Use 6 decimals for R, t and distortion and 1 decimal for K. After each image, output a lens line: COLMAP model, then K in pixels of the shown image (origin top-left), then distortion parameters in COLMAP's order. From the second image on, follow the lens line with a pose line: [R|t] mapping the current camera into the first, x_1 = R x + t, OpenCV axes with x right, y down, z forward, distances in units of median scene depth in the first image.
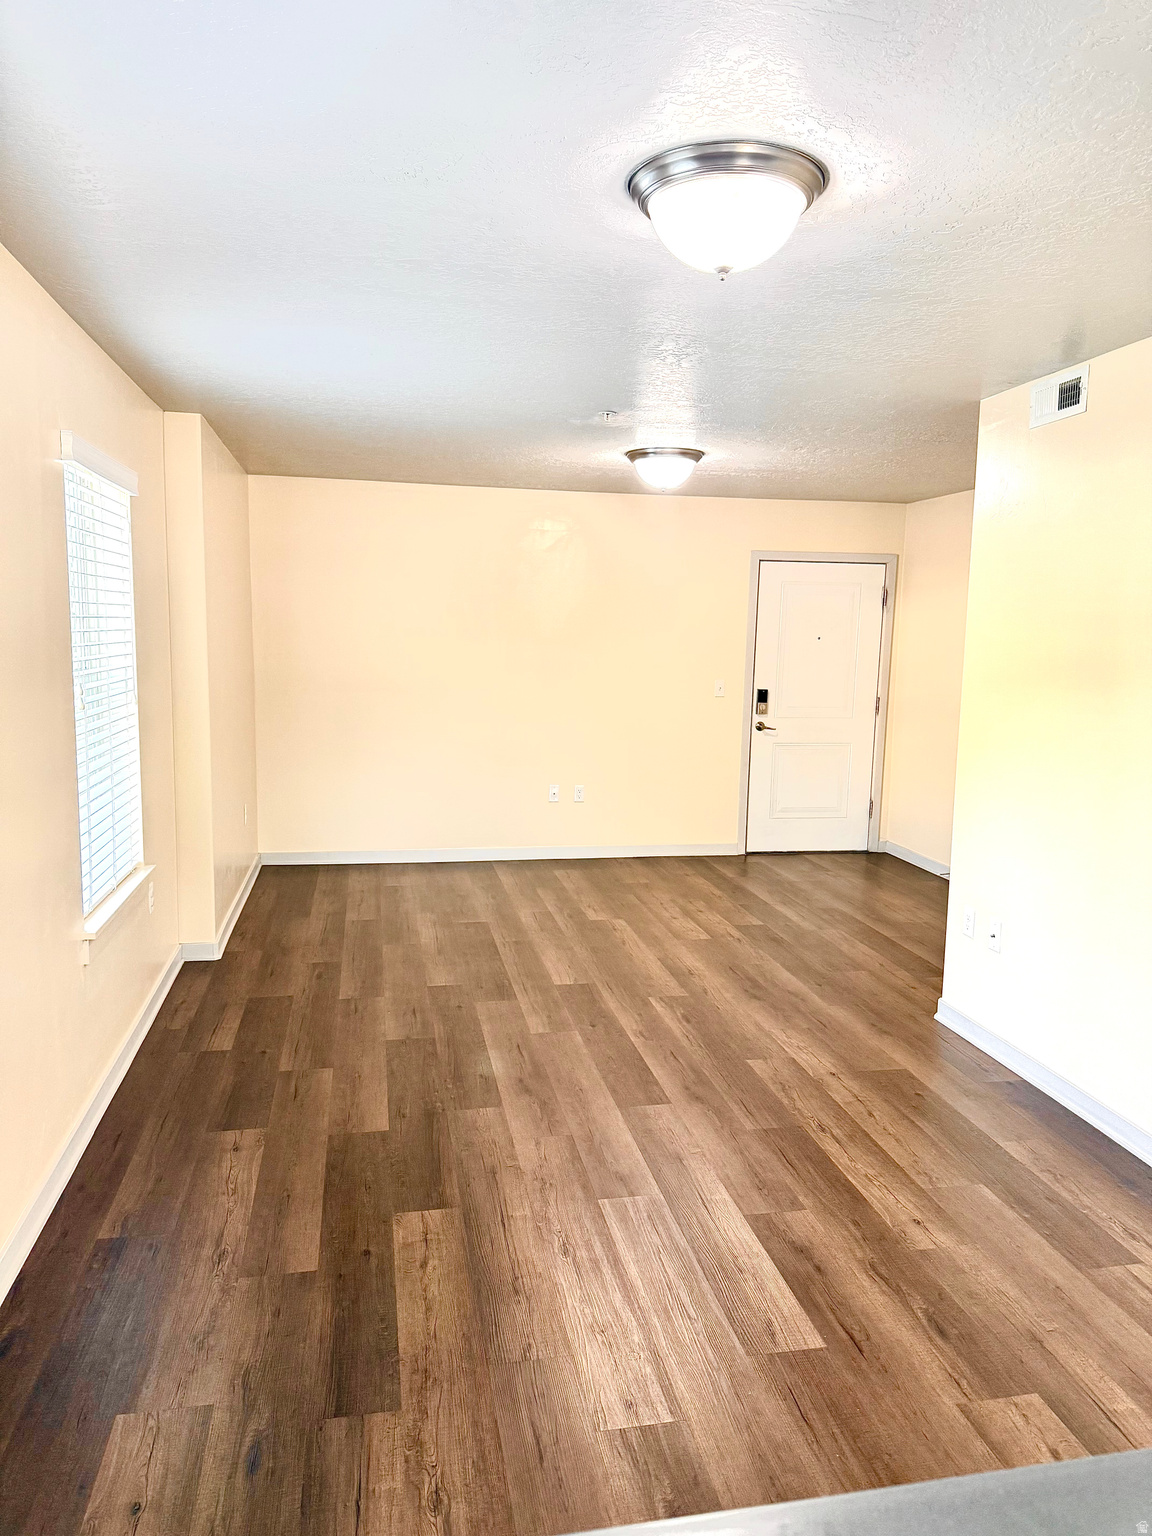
lens RADIAL K [[1075.8, 0, 575.0], [0, 1075.8, 785.5], [0, 0, 1]] dist [0.100599, -0.148674]
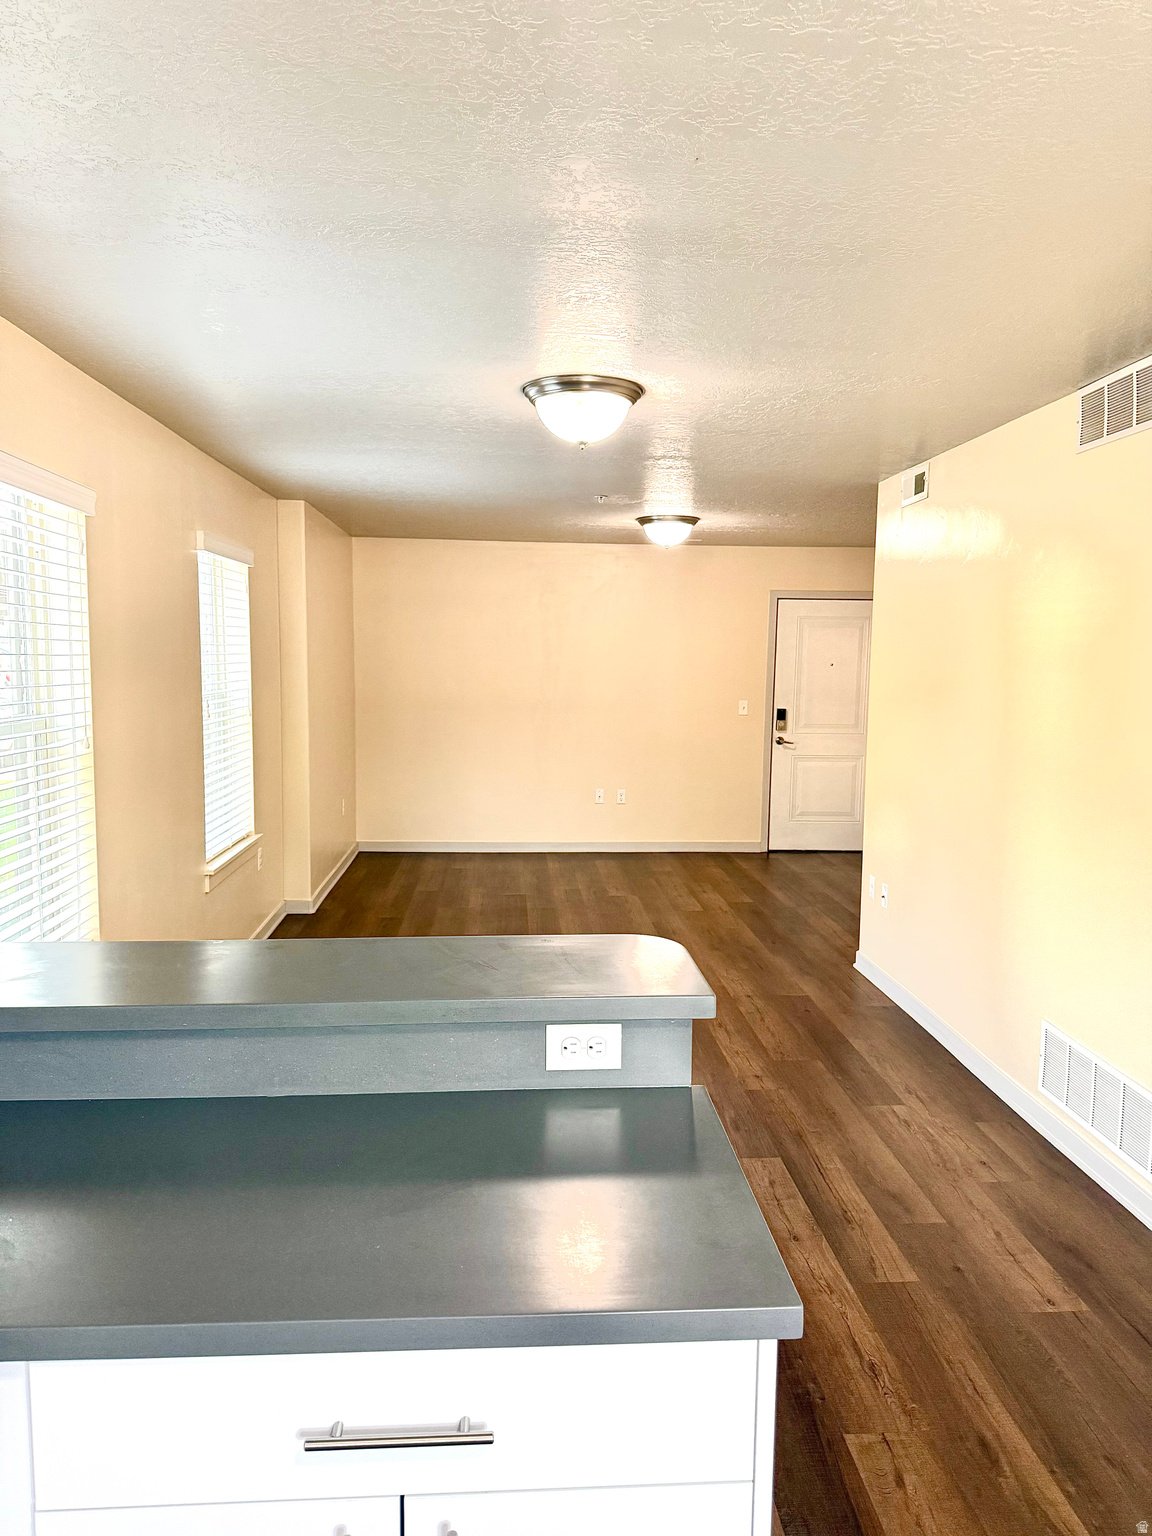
lens RADIAL K [[1087.5, 0, 582.2], [0, 1087.5, 771.3], [0, 0, 1]] dist [0.120730, 0.000879]
pose [[0.992777, 0.007954, -0.119713, 0.139520], [-0.012370, 0.999268, -0.036189, 0.031362], [0.119337, 0.037408, 0.992149, -0.254454]]
